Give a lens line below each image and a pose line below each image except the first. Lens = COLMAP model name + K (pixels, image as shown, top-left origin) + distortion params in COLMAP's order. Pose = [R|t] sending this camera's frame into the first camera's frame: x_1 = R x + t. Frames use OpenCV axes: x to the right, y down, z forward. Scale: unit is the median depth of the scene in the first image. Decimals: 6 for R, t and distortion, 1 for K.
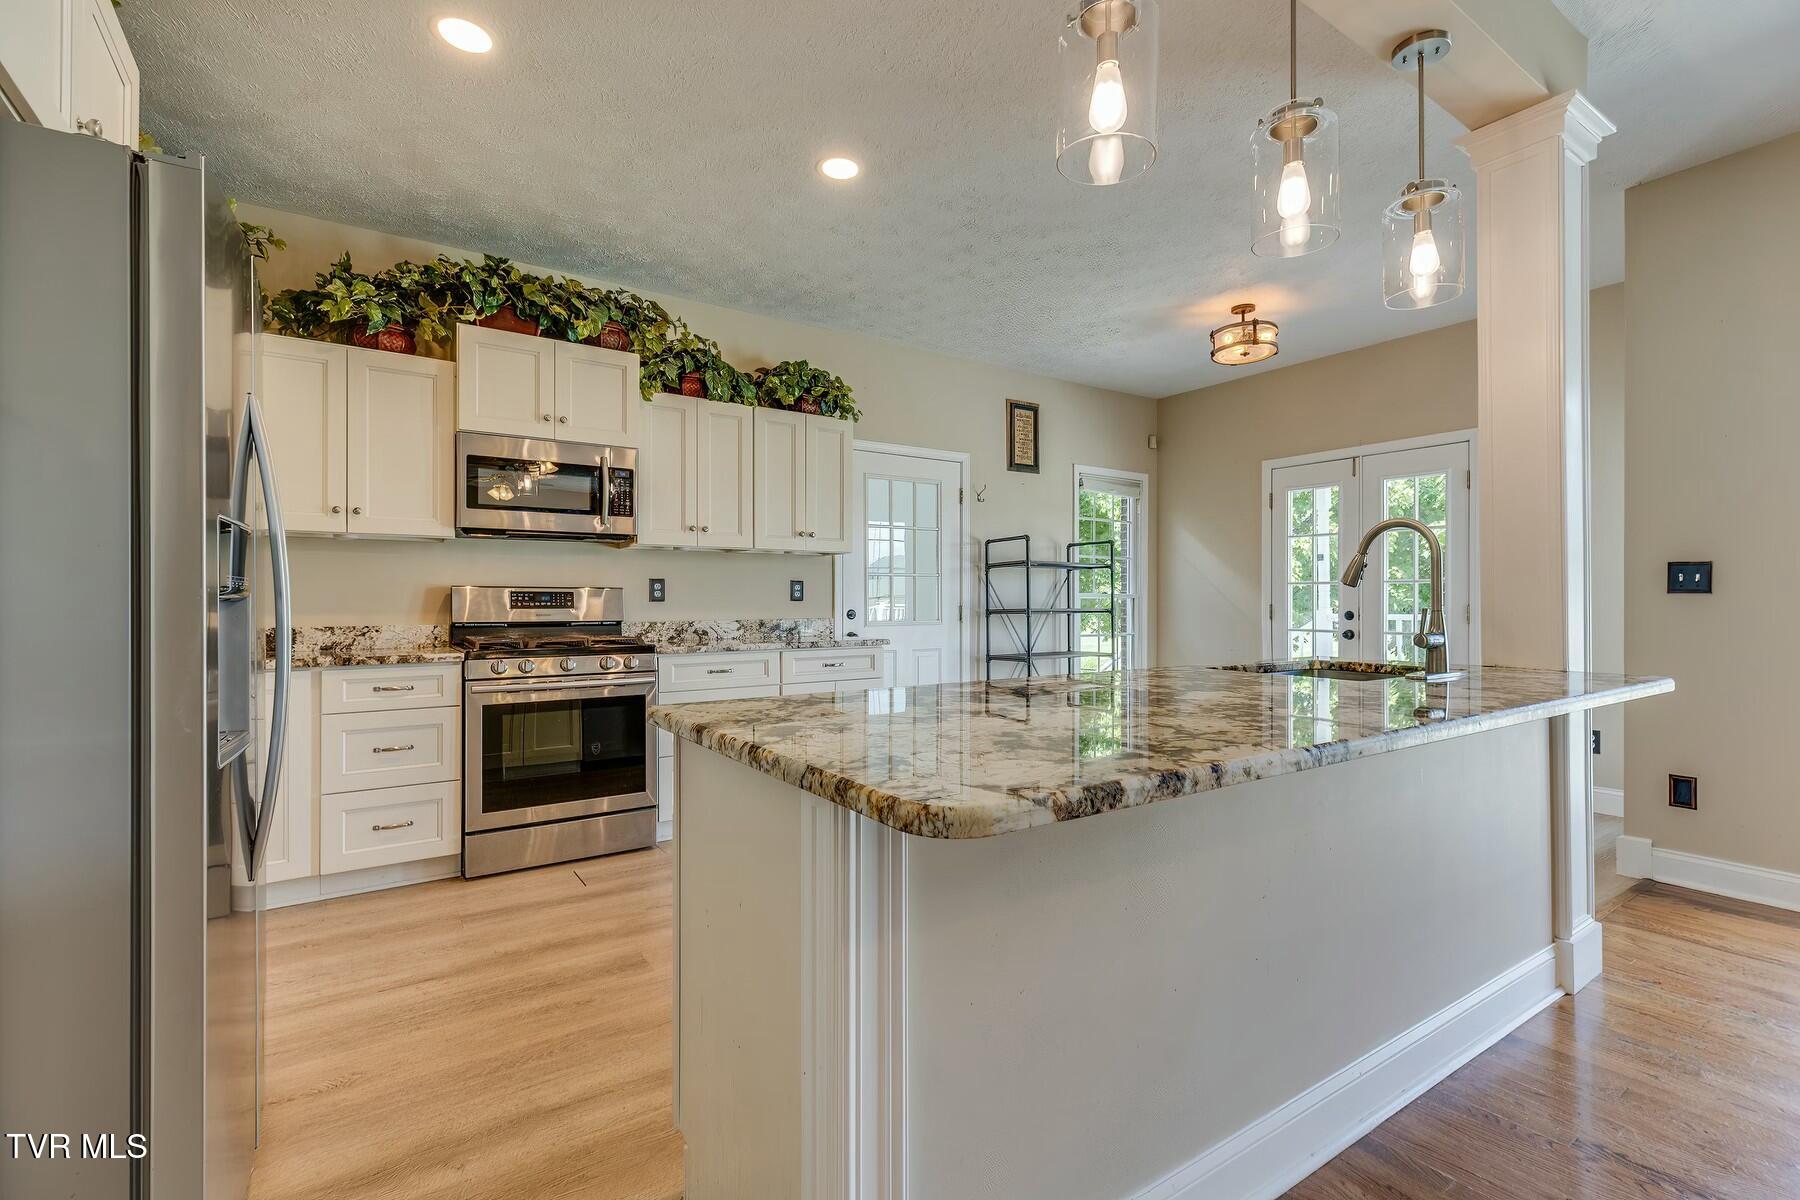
lens RADIAL K [[814.2, 0, 904.4], [0, 814.2, 599.0], [0, 0, 1]] dist [0.002063, 0.000351]
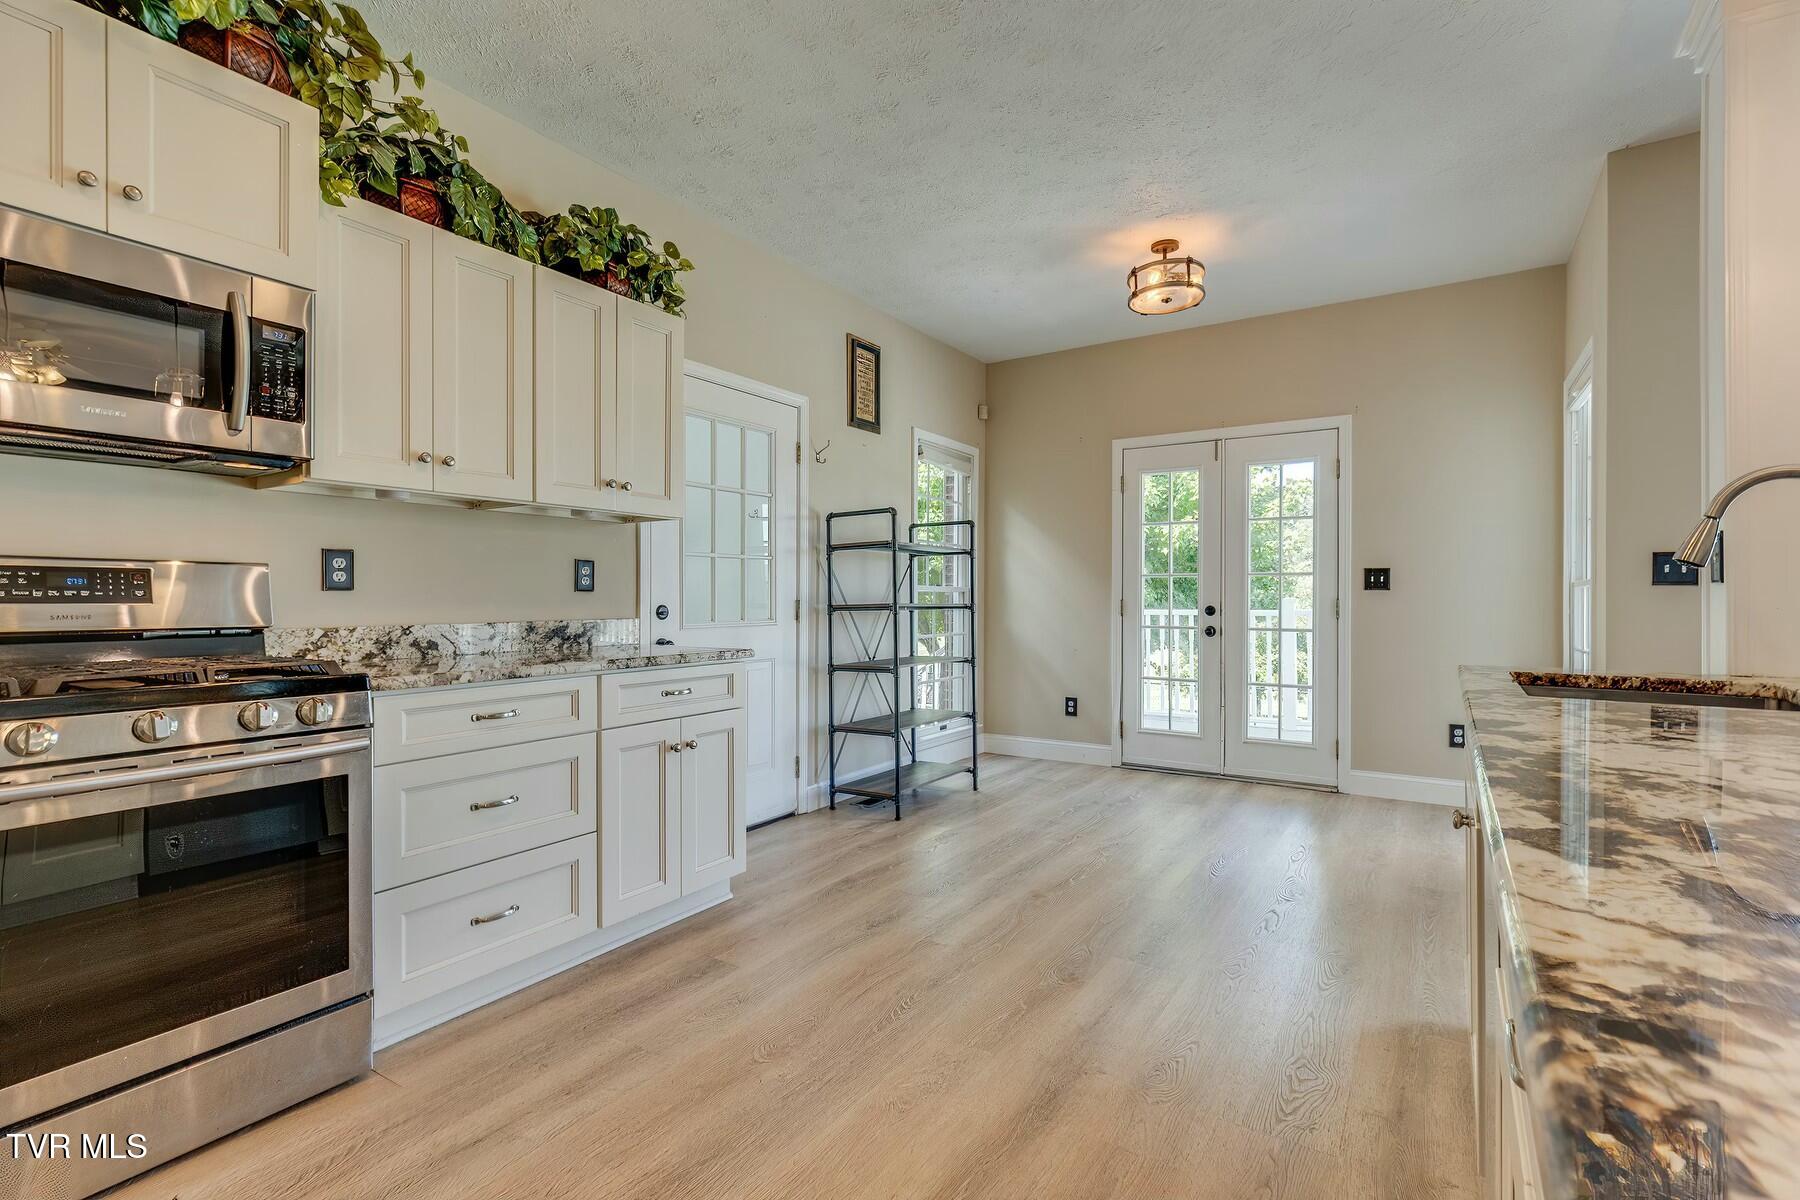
lens RADIAL K [[824.3, 0, 911.8], [0, 824.3, 598.1], [0, 0, 1]] dist [0.002244, 0.001173]
pose [[0.919678, 0.001769, 0.392670, -0.161981], [-0.002798, 0.999994, 0.002049, 0.005864], [-0.392664, -0.002983, 0.919677, 0.326416]]
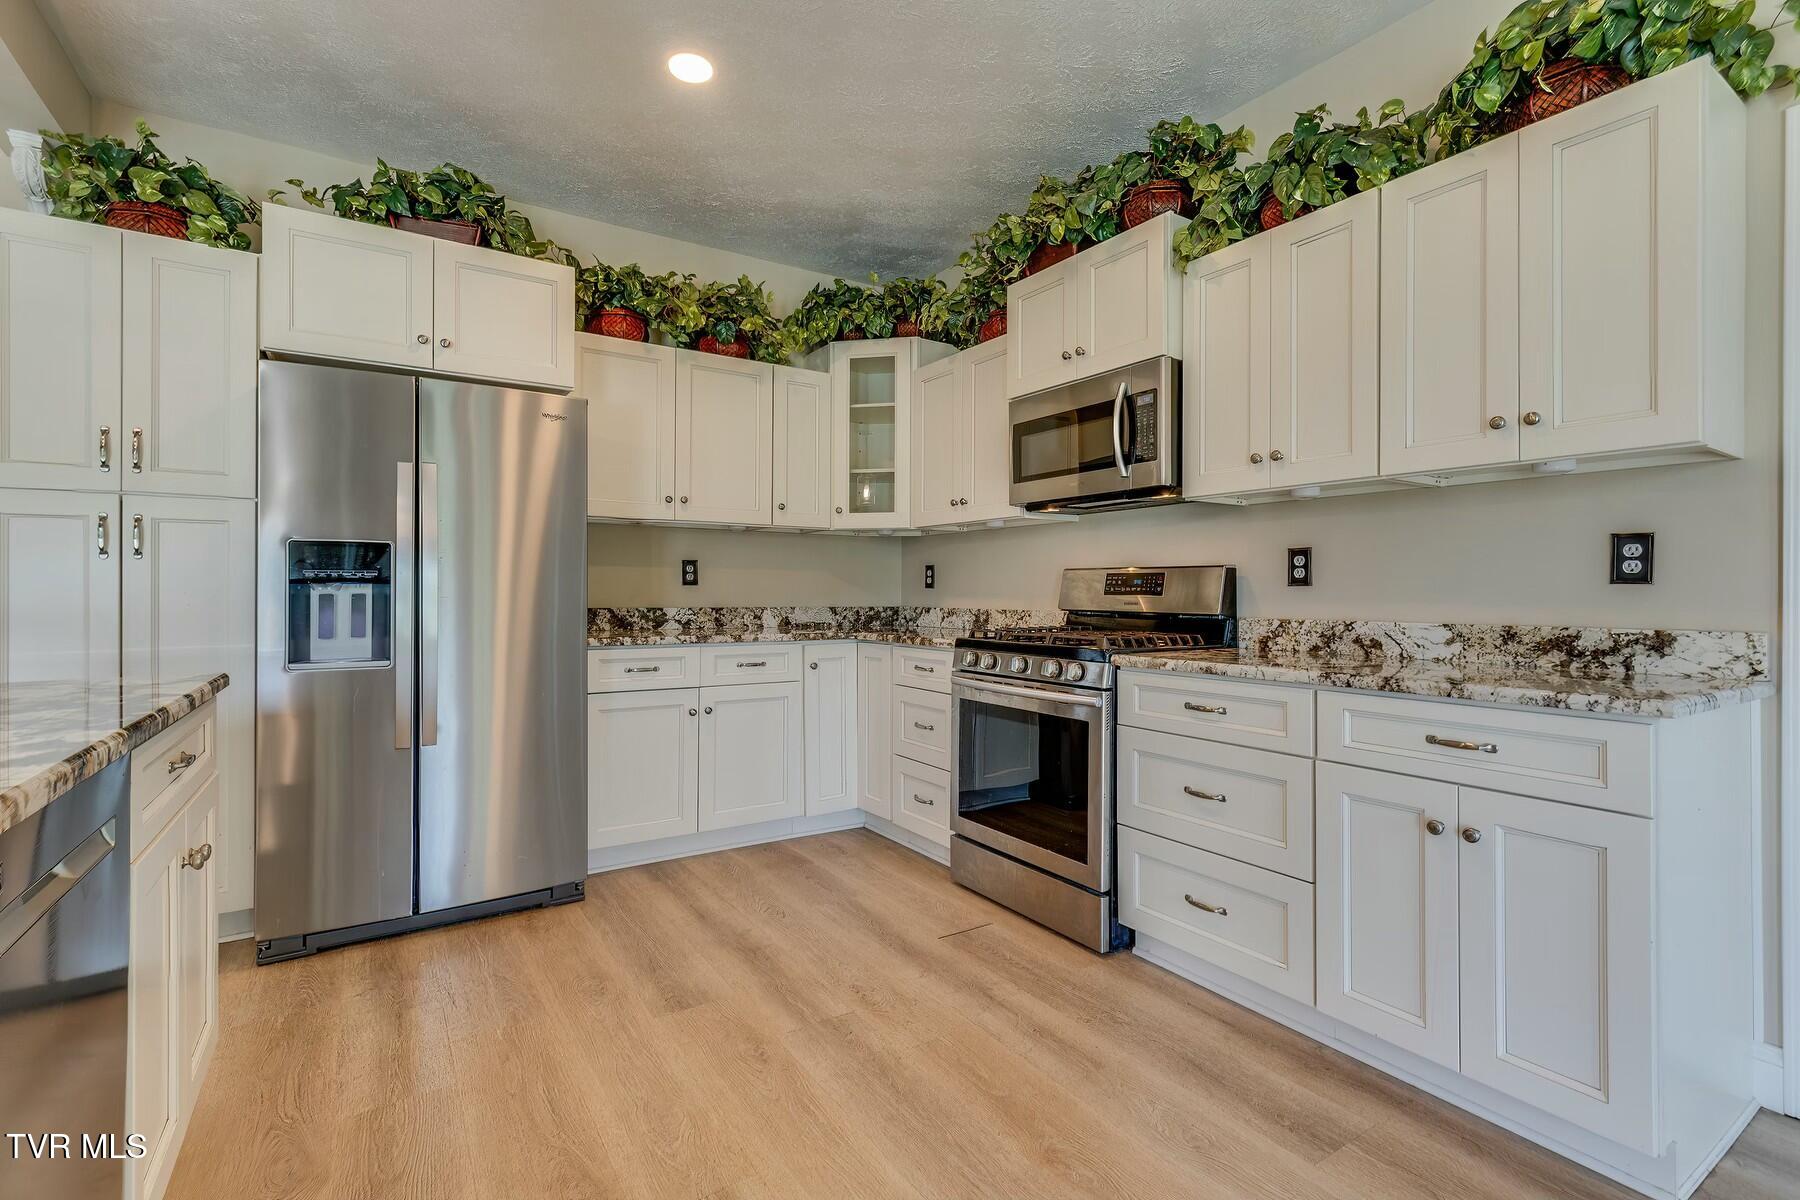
lens RADIAL K [[825.3, 0, 908.4], [0, 825.3, 587.3], [0, 0, 1]] dist [0.011103, 0.000500]
pose [[-0.013801, -0.001582, -0.999904, 0.305324], [0.001828, 0.999997, -0.001608, 0.004475], [0.999903, -0.001850, -0.013798, 0.701279]]
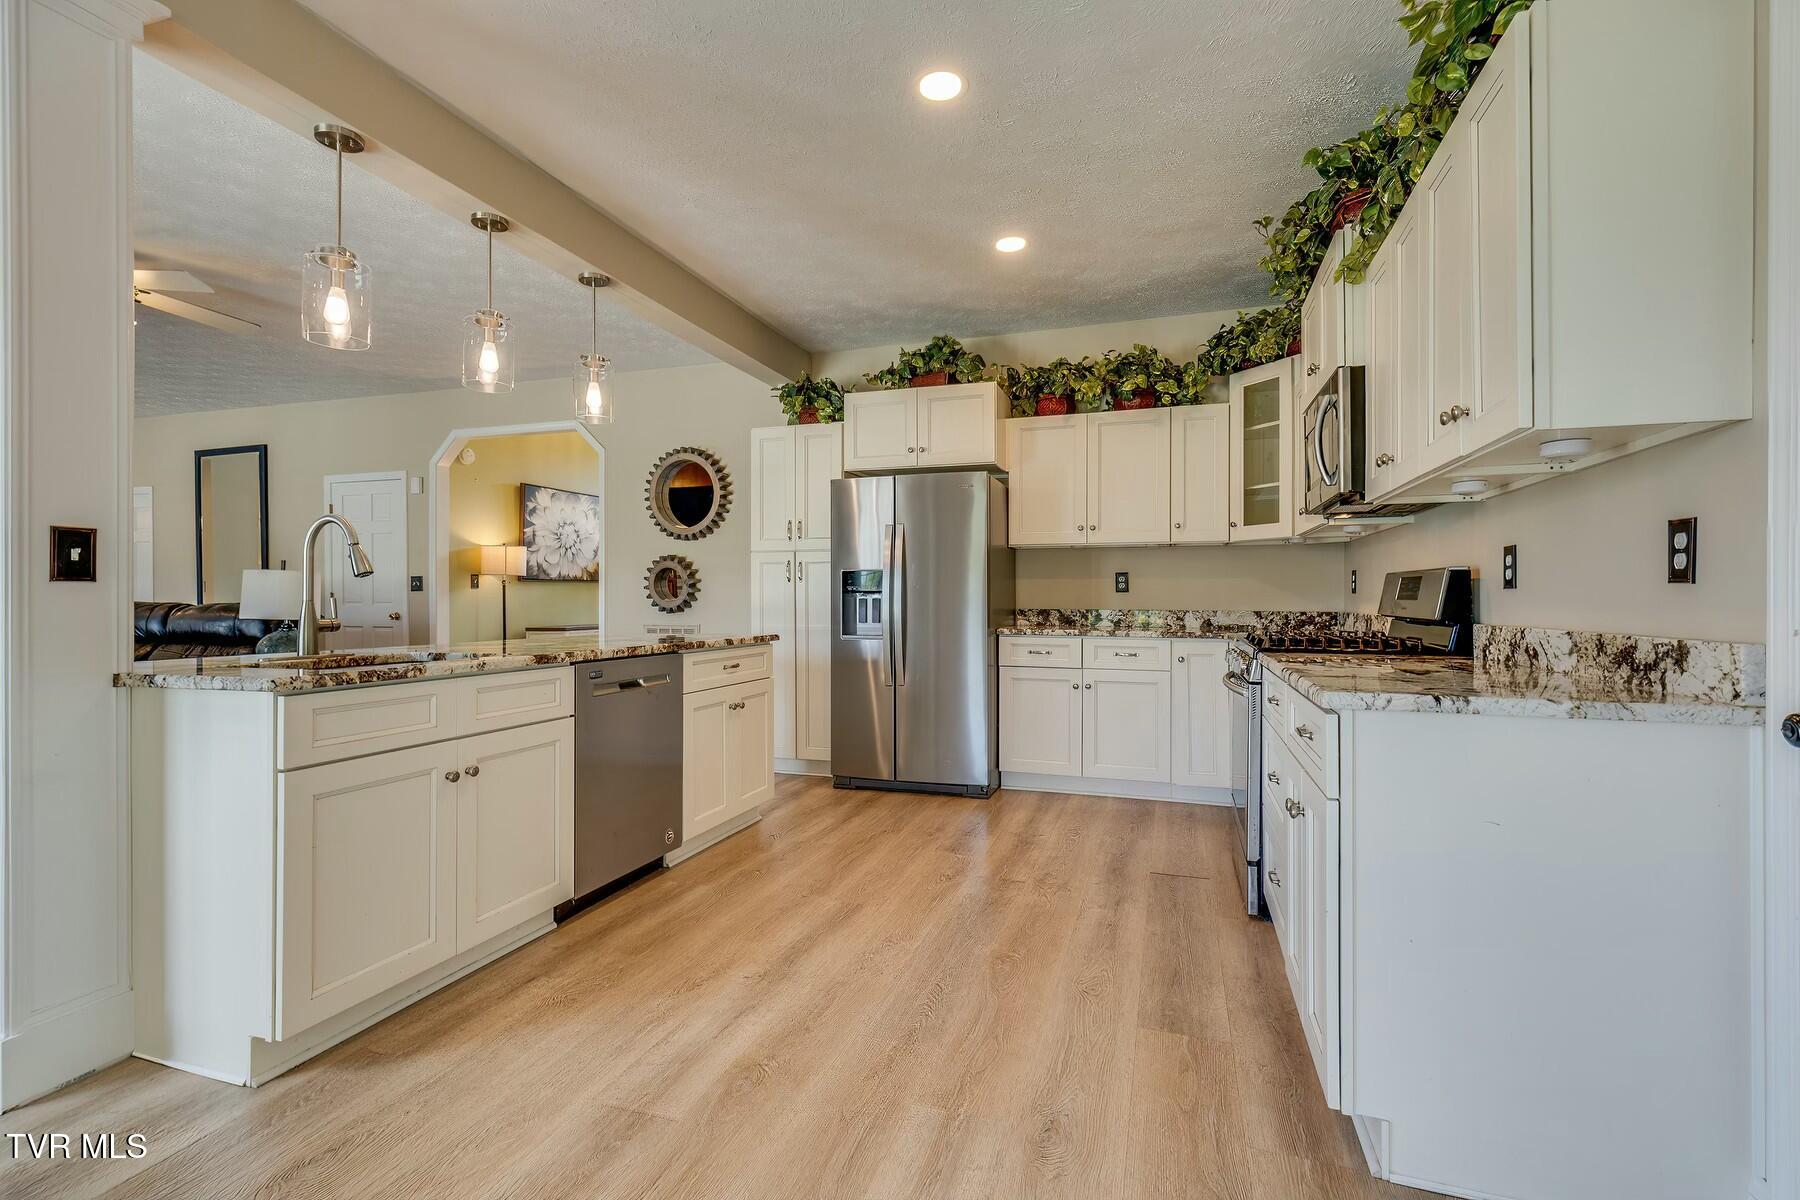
lens RADIAL K [[814.2, 0, 904.4], [0, 814.2, 599.0], [0, 0, 1]] dist [0.002063, 0.000351]
pose [[-0.792248, 0.003849, -0.610187, 0.332272], [0.004795, 0.999988, 0.000082, 0.008000], [0.610181, -0.002861, -0.792257, 1.153180]]
